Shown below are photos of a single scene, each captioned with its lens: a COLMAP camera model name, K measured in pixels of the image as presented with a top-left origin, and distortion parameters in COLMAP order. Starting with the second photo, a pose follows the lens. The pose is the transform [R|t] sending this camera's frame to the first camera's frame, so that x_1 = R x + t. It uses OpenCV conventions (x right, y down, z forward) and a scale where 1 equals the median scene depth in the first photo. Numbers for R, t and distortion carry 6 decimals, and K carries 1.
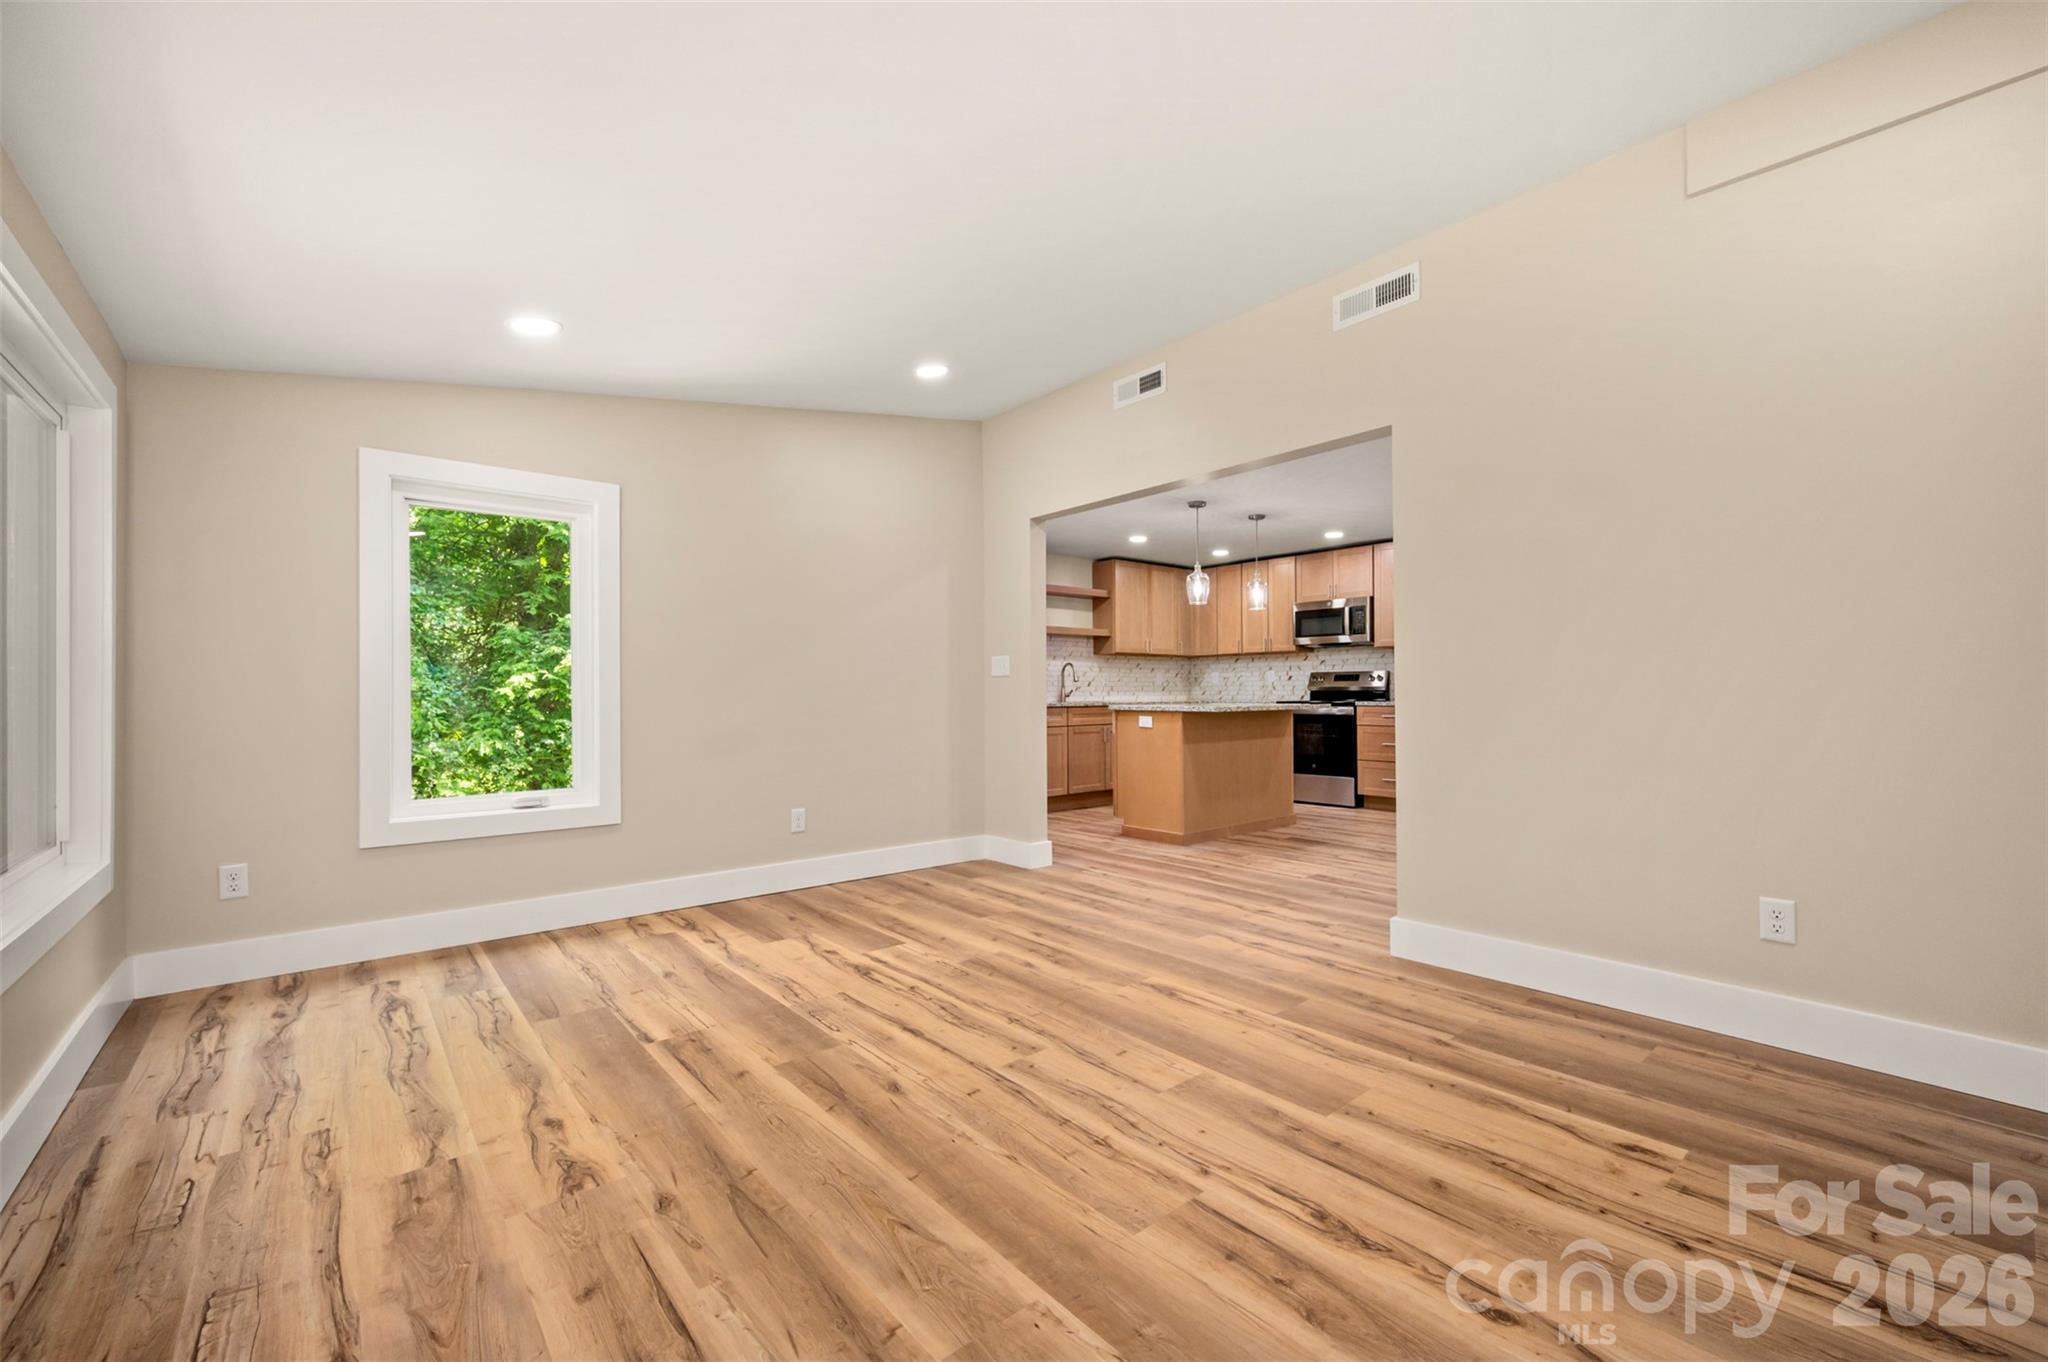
lens RADIAL K [[818.7, 0, 1022.5], [0, 818.7, 692.4], [0, 0, 1]] dist [-0.000084, -0.000940]
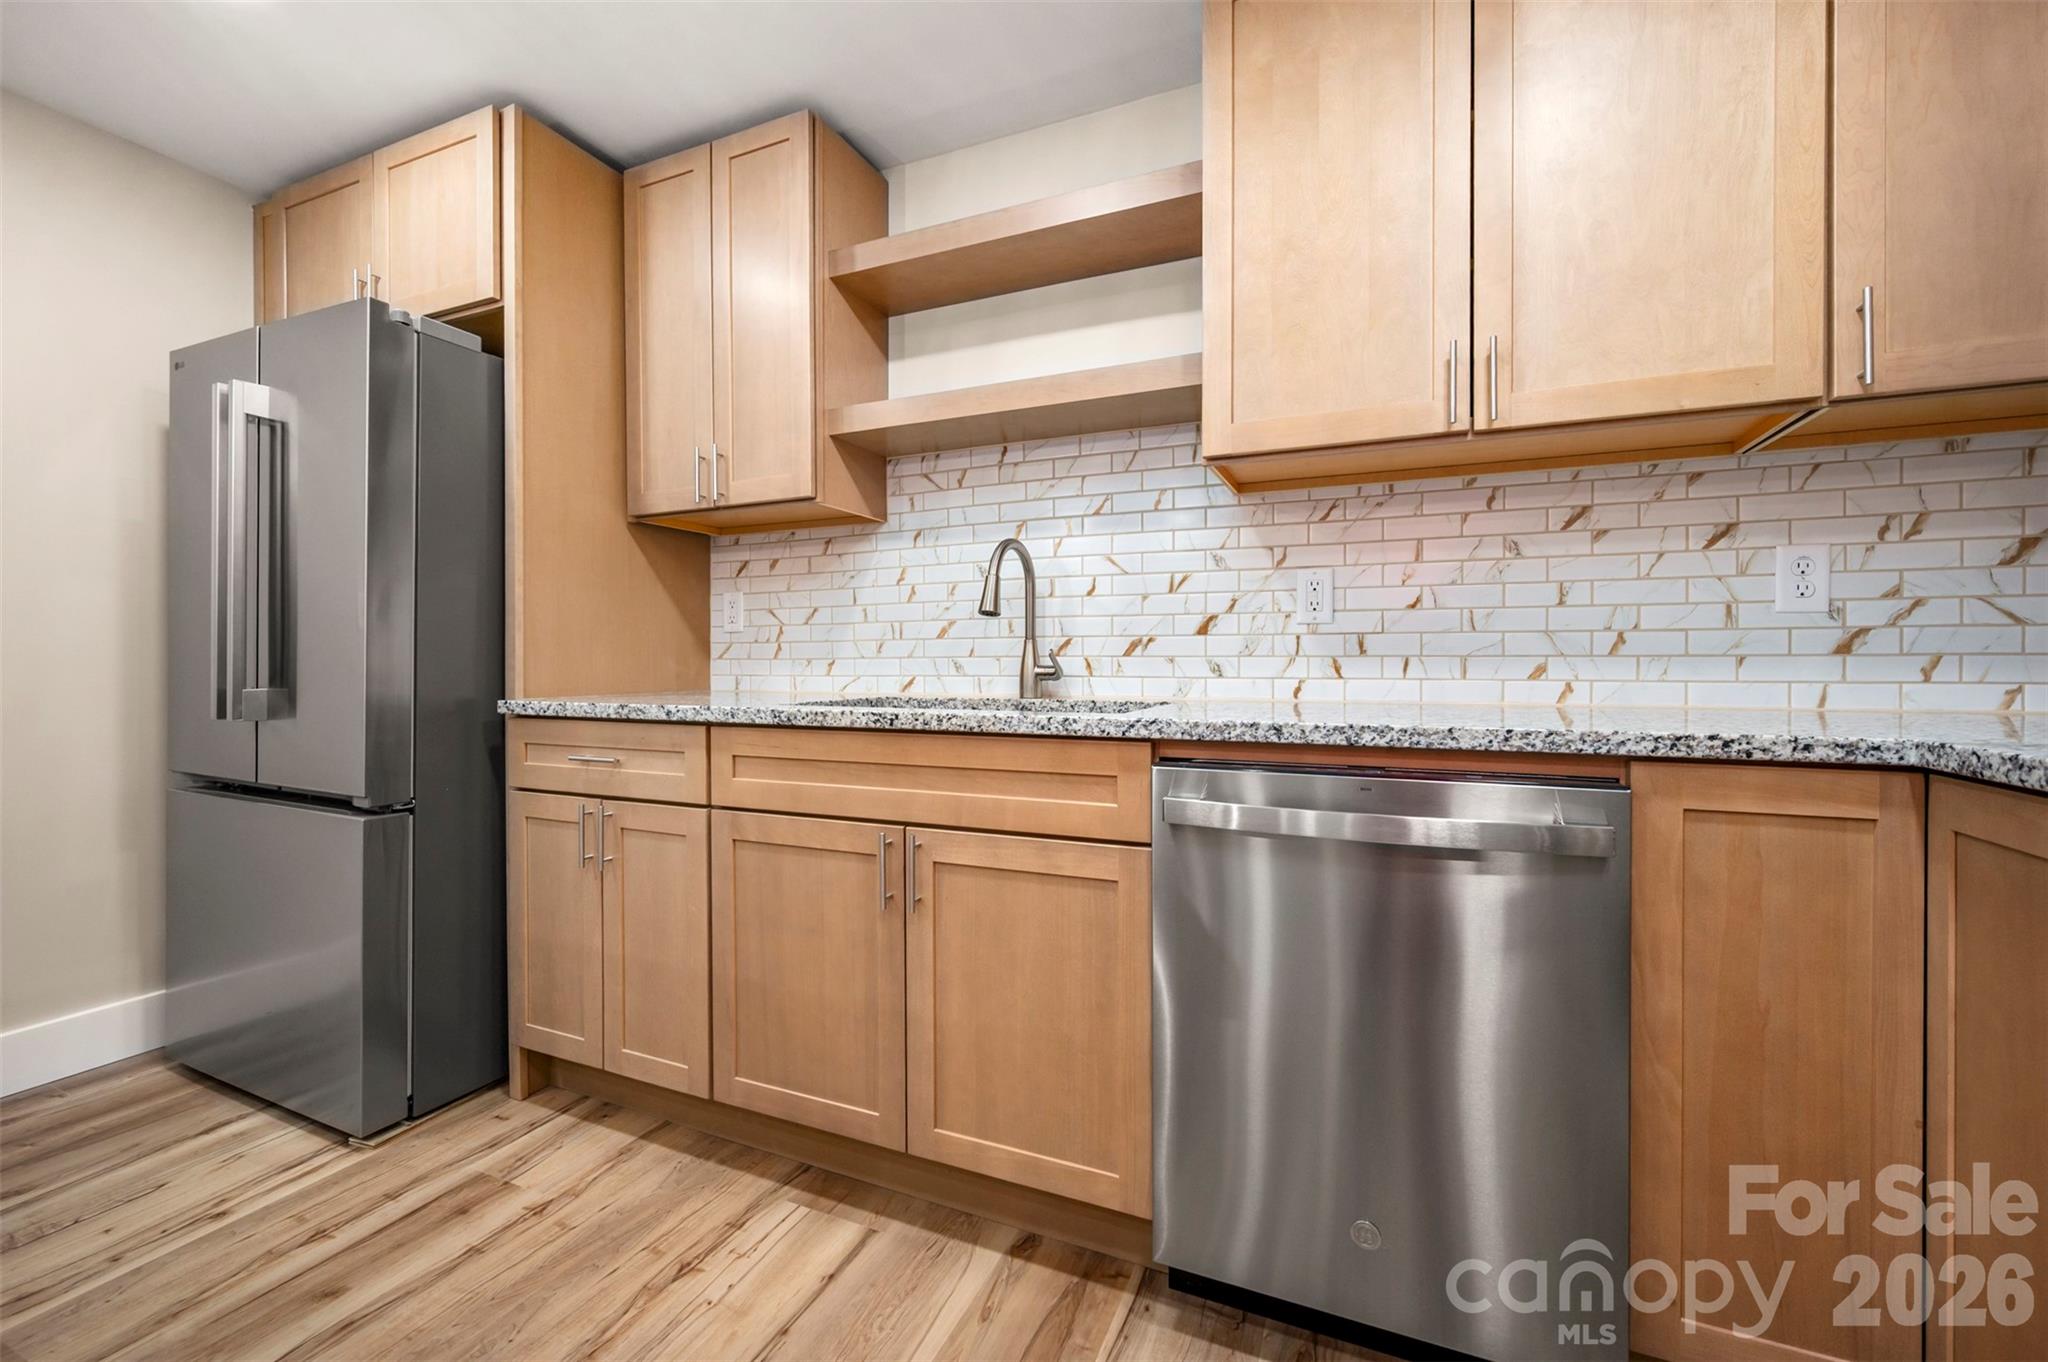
lens RADIAL K [[818.7, 0, 1032.5], [0, 818.7, 669.0], [0, 0, 1]] dist [-0.000084, -0.000940]
pose [[0.458796, 0.011729, -0.888464, 0.284903], [-0.003380, 0.999929, 0.011455, -0.000591], [0.888535, -0.002252, 0.458803, 0.925367]]
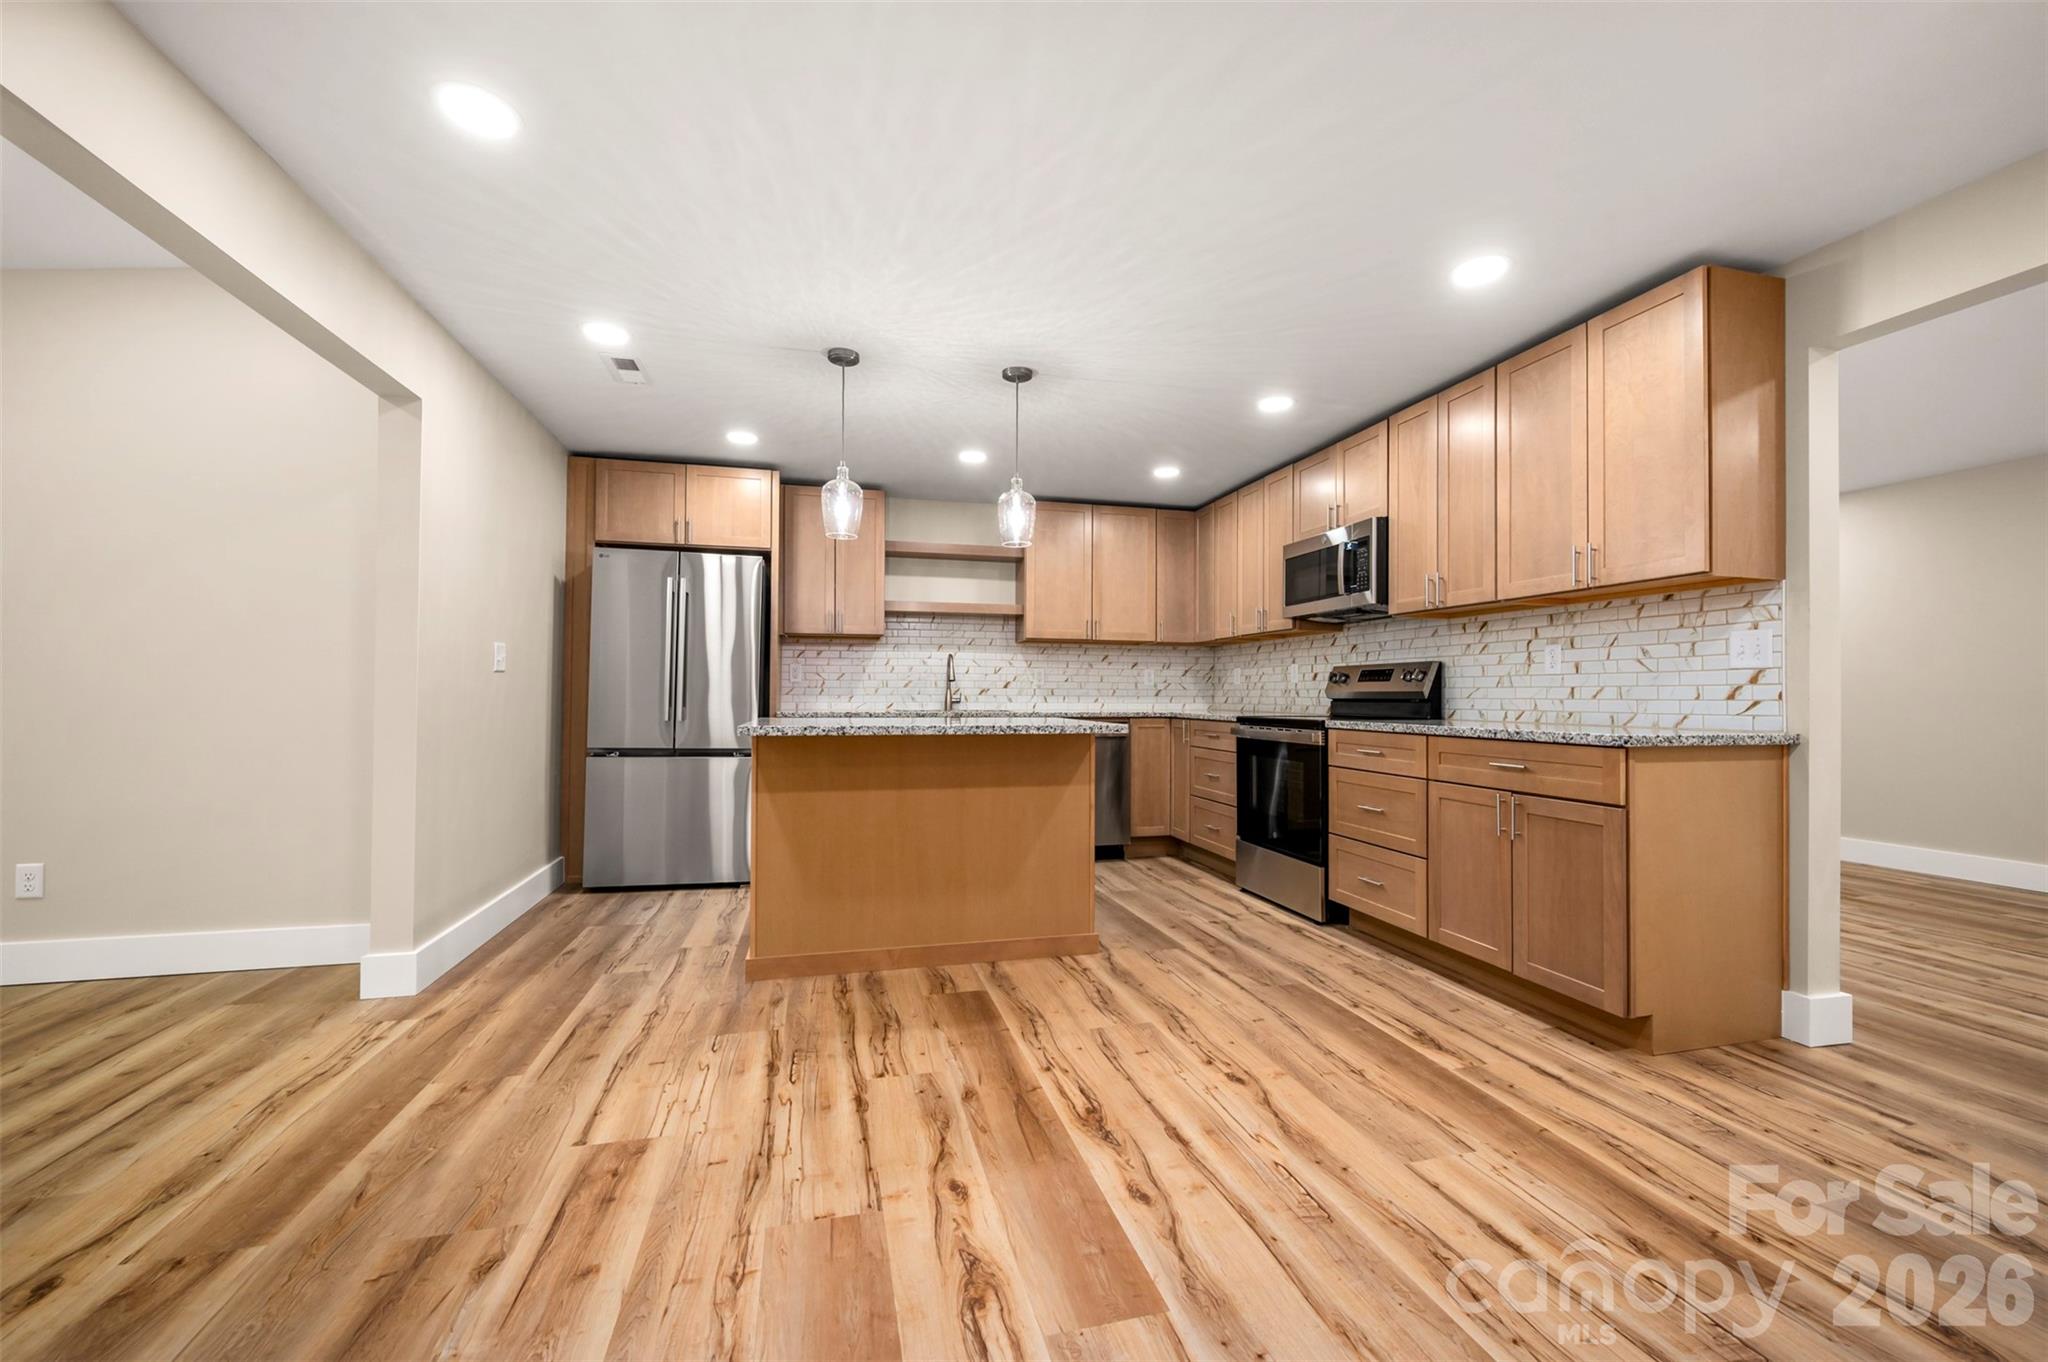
lens RADIAL K [[818.7, 0, 1031.2], [0, 818.7, 686.1], [0, 0, 1]] dist [-0.000084, -0.000940]
pose [[0.906825, 0.005249, -0.421475, 0.423280], [-0.010369, 0.999898, -0.009857, -0.003132], [0.421380, 0.013309, 0.906786, 0.419613]]
